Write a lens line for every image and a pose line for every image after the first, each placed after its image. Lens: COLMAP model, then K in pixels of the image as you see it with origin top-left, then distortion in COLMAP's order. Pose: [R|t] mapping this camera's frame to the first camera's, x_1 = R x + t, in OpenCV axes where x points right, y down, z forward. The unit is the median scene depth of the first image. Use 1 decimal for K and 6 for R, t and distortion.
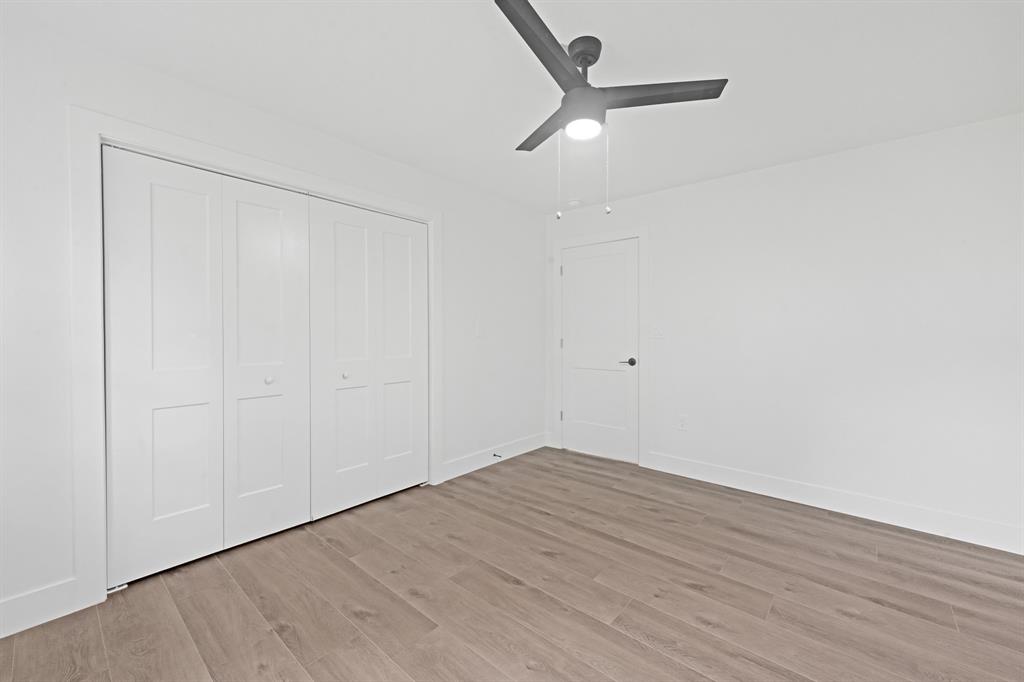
lens RADIAL K [[403.2, 0, 510.3], [0, 403.2, 334.9], [0, 0, 1]] dist [-0.000595, 0.000004]
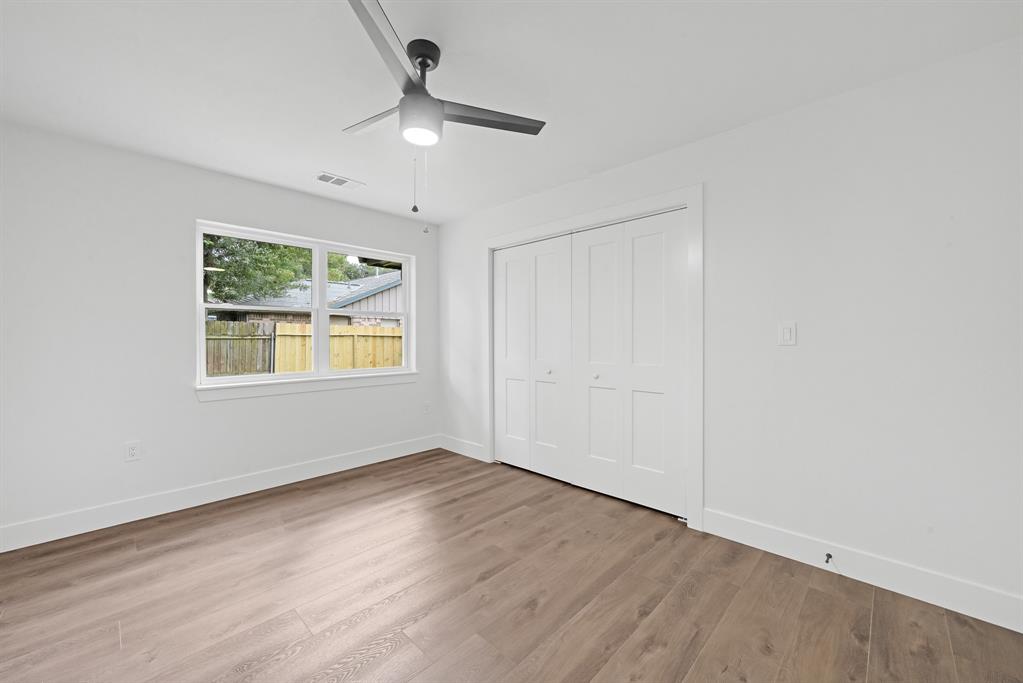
lens RADIAL K [[400.3, 0, 511.5], [0, 400.3, 341.5], [0, 0, 1]] dist [-0.000607, -0.000096]
pose [[-0.047351, 0.007316, -0.998852, 0.768215], [-0.006340, 0.999951, 0.007625, -0.007156], [0.998858, 0.006693, -0.047302, 0.824054]]
